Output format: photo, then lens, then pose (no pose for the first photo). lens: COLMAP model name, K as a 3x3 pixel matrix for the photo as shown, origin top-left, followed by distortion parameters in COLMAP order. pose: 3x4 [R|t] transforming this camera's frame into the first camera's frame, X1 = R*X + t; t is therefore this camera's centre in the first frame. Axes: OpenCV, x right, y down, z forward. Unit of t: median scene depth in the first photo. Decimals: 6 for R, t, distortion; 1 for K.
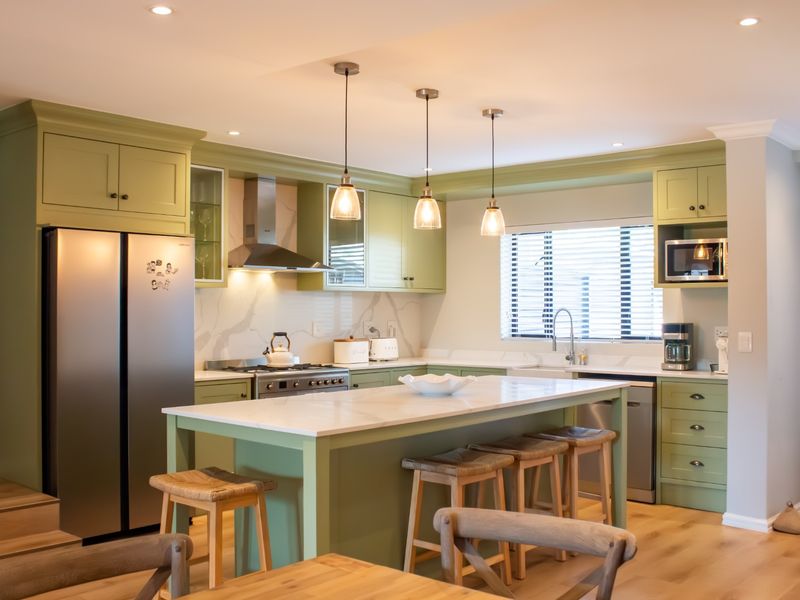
lens RADIAL K [[891.0, 0, 398.9], [0, 891.0, 325.7], [0, 0, 1]] dist [-0.070897, -0.052968]
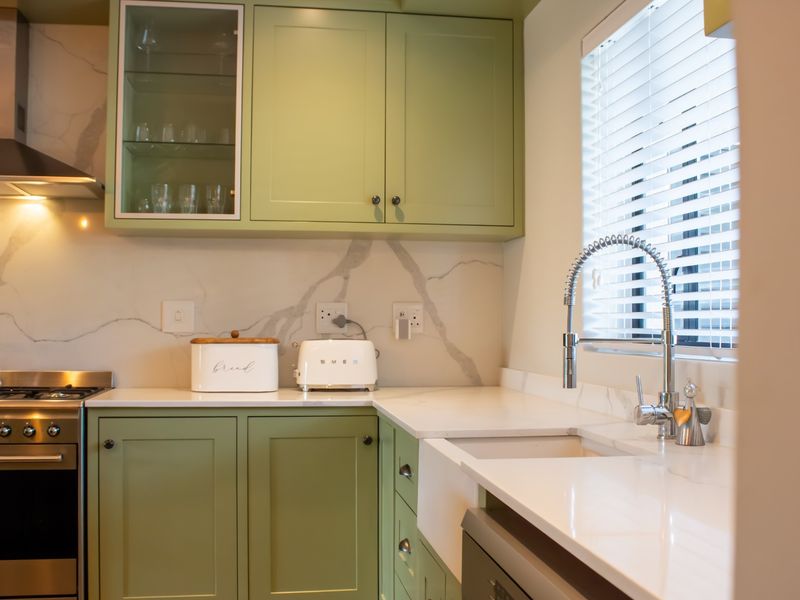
lens RADIAL K [[858.7, 0, 400.0], [0, 858.7, 300.0], [0, 0, 1]] dist [-0.091093, -0.001848]
pose [[0.763871, -0.016578, -0.645156, 0.329393], [-0.014220, 0.998995, -0.042508, 0.014397], [0.645212, 0.041645, 0.762867, 0.813254]]
